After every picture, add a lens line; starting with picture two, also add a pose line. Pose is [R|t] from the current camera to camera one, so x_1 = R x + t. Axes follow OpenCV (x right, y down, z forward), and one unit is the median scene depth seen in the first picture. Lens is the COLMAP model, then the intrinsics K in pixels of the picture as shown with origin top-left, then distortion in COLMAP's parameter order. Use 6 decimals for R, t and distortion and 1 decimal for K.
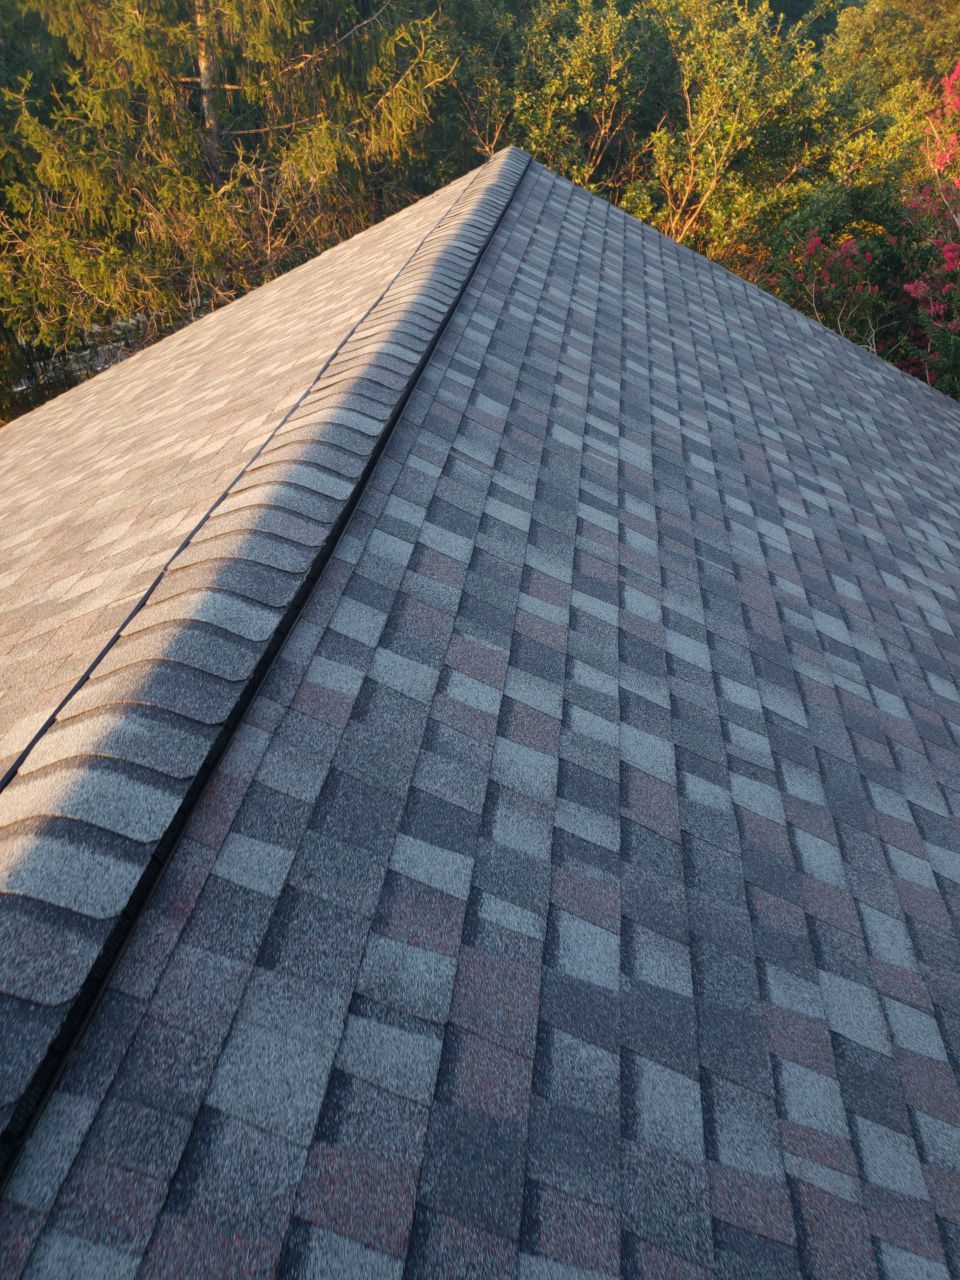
lens RADIAL K [[997.9, 0, 486.8], [0, 997.9, 637.6], [0, 0, 1]] dist [0.008413, -0.001238]
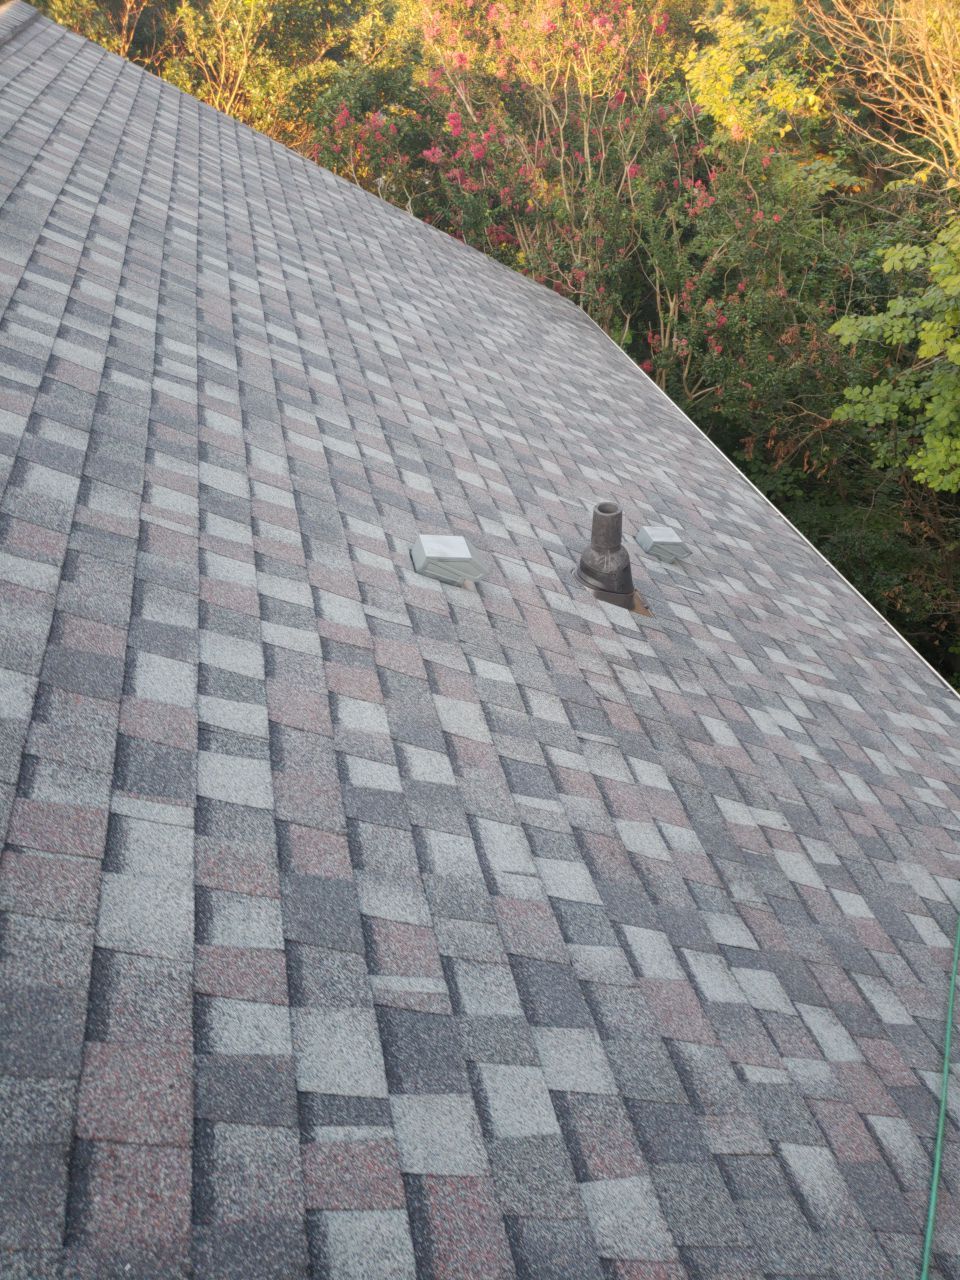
lens RADIAL K [[997.9, 0, 486.8], [0, 997.9, 637.6], [0, 0, 1]] dist [0.008413, -0.001238]
pose [[0.938361, -0.153819, 0.309544, 0.045630], [0.136795, 0.987671, 0.076111, 0.104320], [-0.317435, -0.029075, 0.947834, -0.101172]]
